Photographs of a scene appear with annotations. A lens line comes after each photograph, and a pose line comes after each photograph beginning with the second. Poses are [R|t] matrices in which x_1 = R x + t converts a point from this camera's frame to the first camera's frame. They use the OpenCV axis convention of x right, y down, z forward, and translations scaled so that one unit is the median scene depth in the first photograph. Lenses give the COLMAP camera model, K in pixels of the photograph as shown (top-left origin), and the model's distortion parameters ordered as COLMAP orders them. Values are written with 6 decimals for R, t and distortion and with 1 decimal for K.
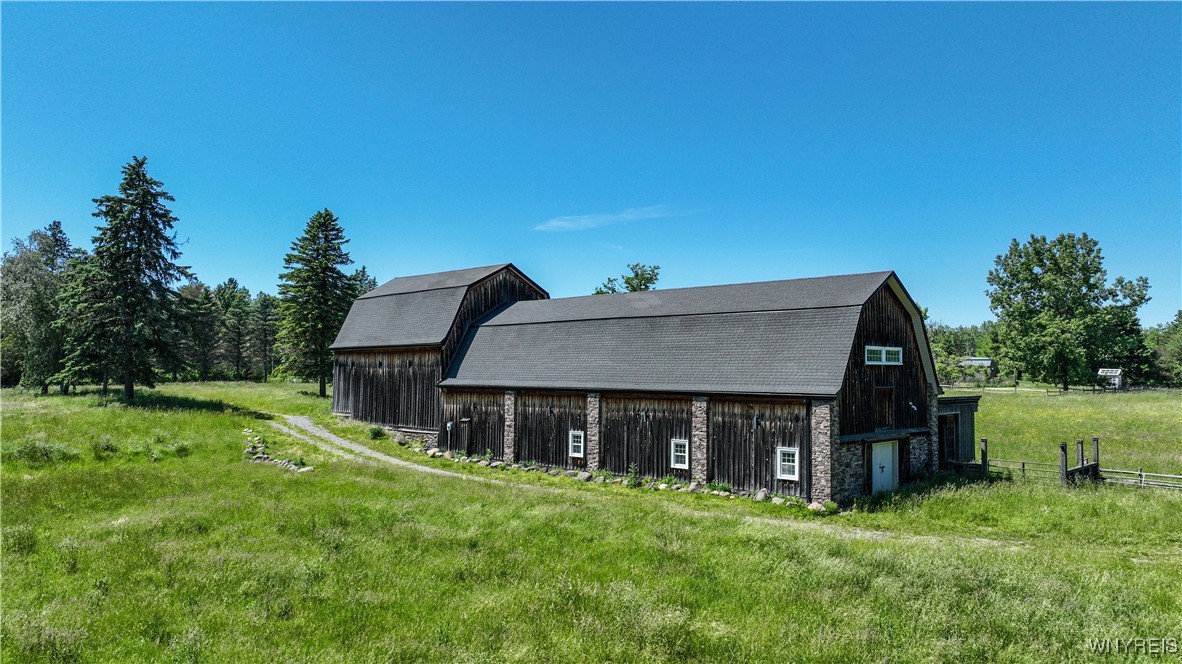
lens RADIAL K [[835.5, 0, 591.0], [0, 835.5, 332.0], [0, 0, 1]] dist [0.003643, 0.002271]
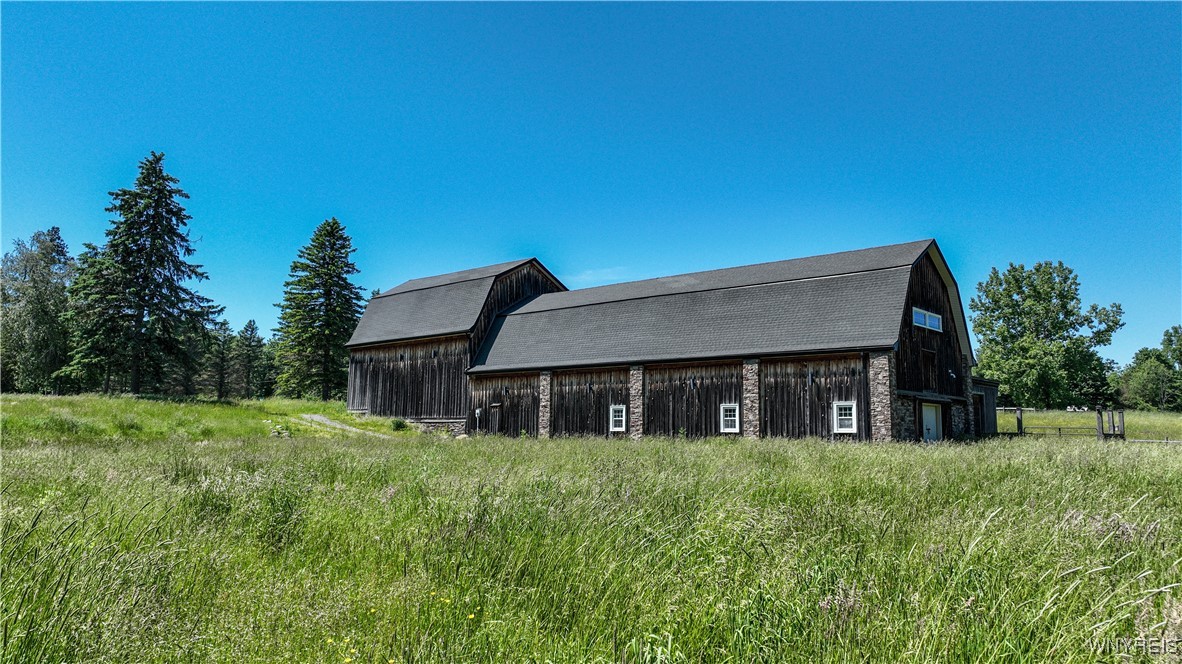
lens RADIAL K [[835.5, 0, 591.0], [0, 835.5, 332.0], [0, 0, 1]] dist [0.003643, 0.002271]
pose [[0.998677, 0.007667, 0.050853, -0.077862], [-0.003938, 0.997322, -0.073029, 0.079969], [-0.051276, 0.072732, 0.996033, -0.003775]]
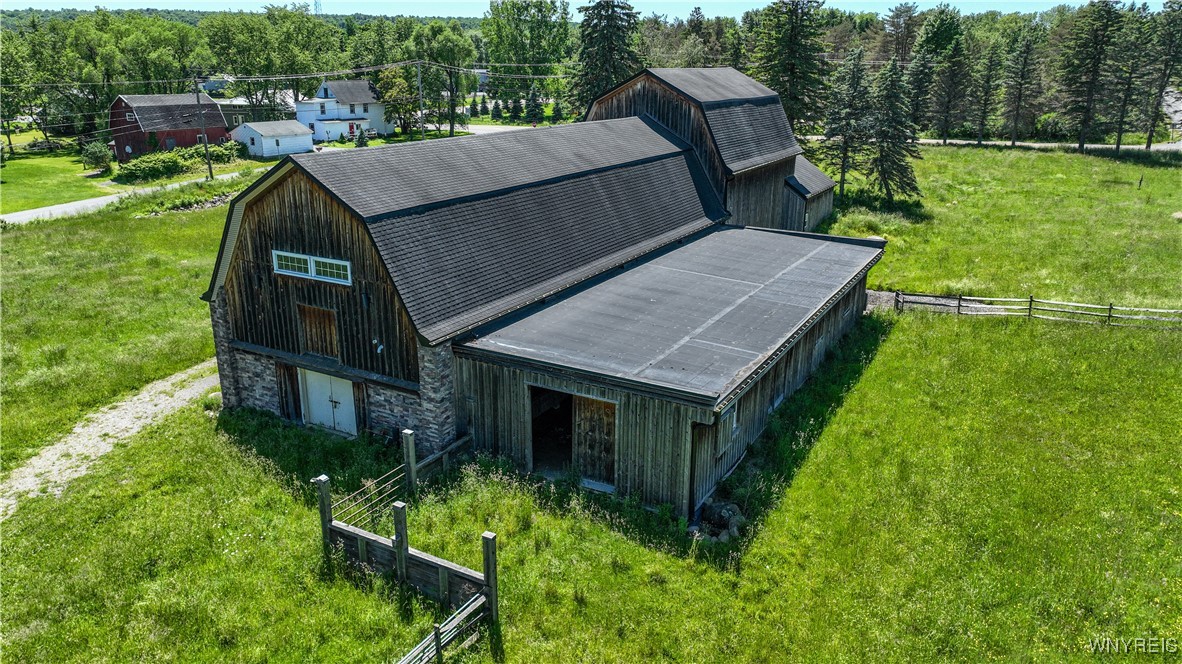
lens RADIAL K [[835.5, 0, 591.0], [0, 835.5, 332.0], [0, 0, 1]] dist [0.003643, 0.002271]
pose [[0.250472, 0.293669, -0.922509, 0.754478], [0.041969, 0.948694, 0.313399, -0.095689], [0.967214, -0.117215, 0.225296, 0.709683]]
